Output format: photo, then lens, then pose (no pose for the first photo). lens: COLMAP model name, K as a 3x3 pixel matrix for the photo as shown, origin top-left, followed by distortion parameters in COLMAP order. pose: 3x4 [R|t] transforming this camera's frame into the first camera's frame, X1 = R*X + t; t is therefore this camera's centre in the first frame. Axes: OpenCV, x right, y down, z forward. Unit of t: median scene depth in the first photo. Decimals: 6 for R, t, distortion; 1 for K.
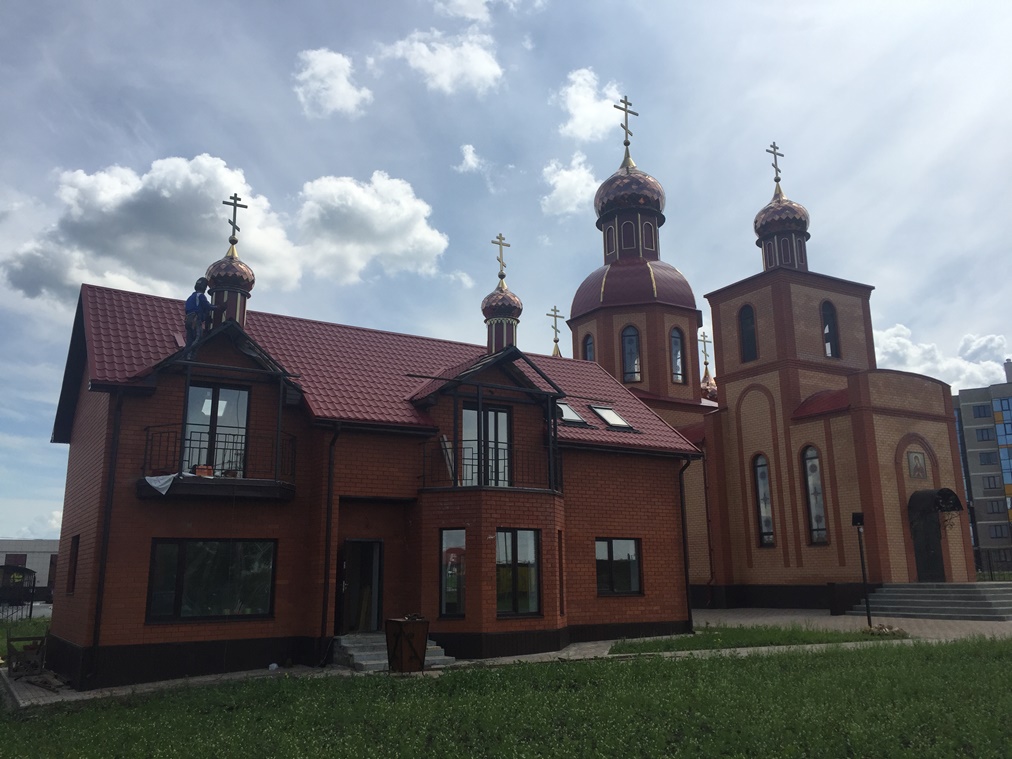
lens RADIAL K [[849.7, 0, 506.0], [0, 849.7, 379.5], [0, 0, 1]] dist [0.211627, 0.002624]
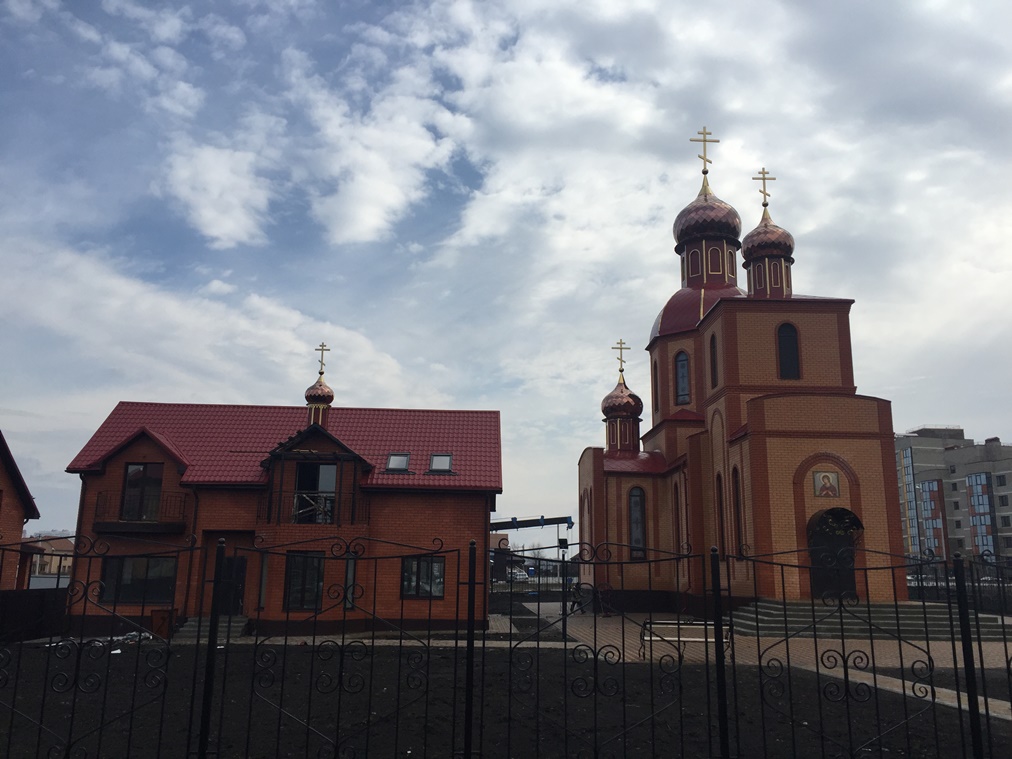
lens RADIAL K [[849.7, 0, 506.0], [0, 849.7, 379.5], [0, 0, 1]] dist [0.211627, 0.002624]
pose [[0.852316, -0.080993, -0.516718, 0.606728], [0.086777, 0.996143, -0.013004, -0.038709], [0.515778, -0.033756, 0.856057, -0.047001]]
